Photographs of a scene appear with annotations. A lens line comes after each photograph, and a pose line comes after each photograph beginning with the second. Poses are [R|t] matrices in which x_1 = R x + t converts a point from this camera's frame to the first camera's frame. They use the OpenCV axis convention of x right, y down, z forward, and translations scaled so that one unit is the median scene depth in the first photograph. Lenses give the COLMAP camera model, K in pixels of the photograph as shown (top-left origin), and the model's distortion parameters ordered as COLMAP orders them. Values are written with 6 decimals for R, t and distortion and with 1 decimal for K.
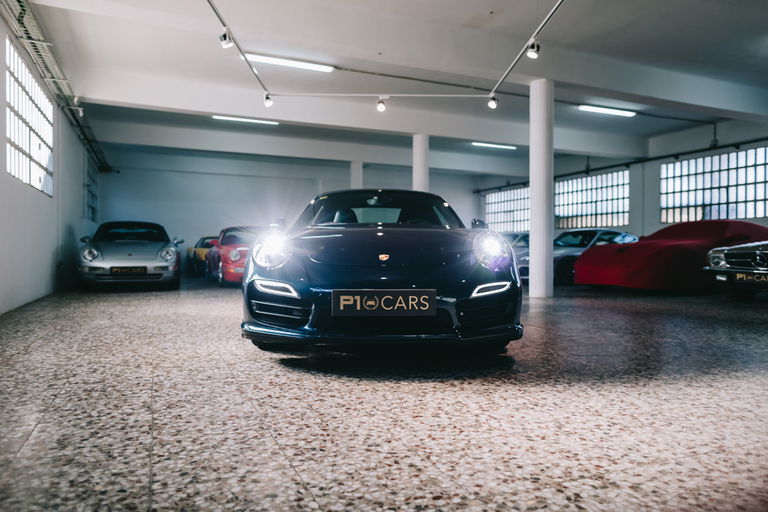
lens RADIAL K [[529.7, 0, 384.0], [0, 529.7, 256.0], [0, 0, 1]] dist [-0.001507, -0.000156]
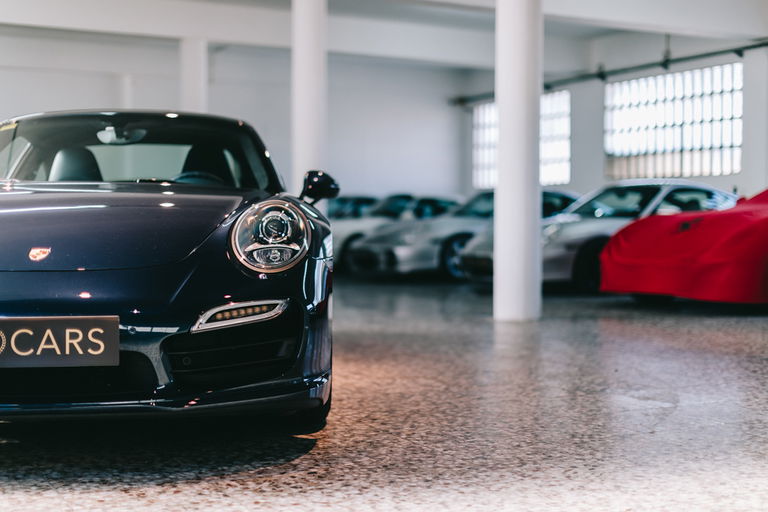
lens RADIAL K [[1107.7, 0, 384.0], [0, 1107.7, 256.0], [0, 0, 1]] dist [0.032300, 0.039578]
pose [[0.997288, -0.003606, 0.073506, 0.065109], [0.001990, 0.999755, 0.022039, -0.004812], [-0.073567, -0.021833, 0.997051, -0.028783]]
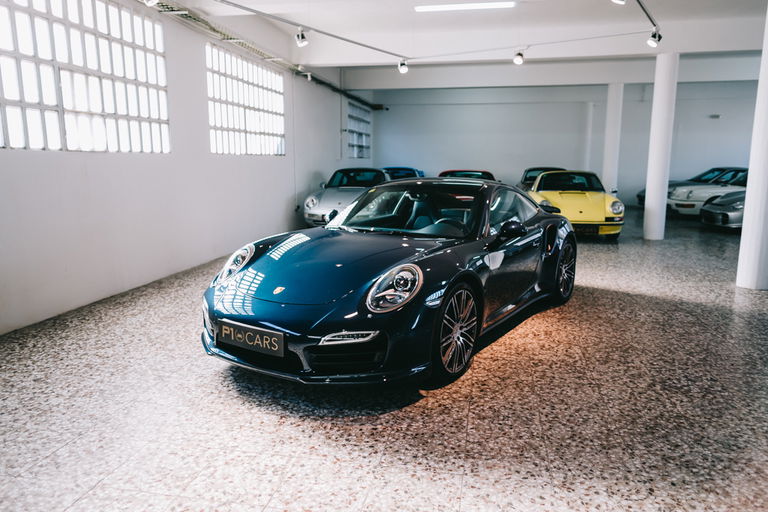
lens RADIAL K [[543.0, 0, 384.0], [0, 543.0, 256.0], [0, 0, 1]] dist [0.001722, 0.002421]
pose [[0.828032, 0.093400, -0.552847, 0.199081], [-0.001495, 0.986392, 0.164405, -0.063189], [0.560680, -0.135306, 0.816903, 0.055247]]
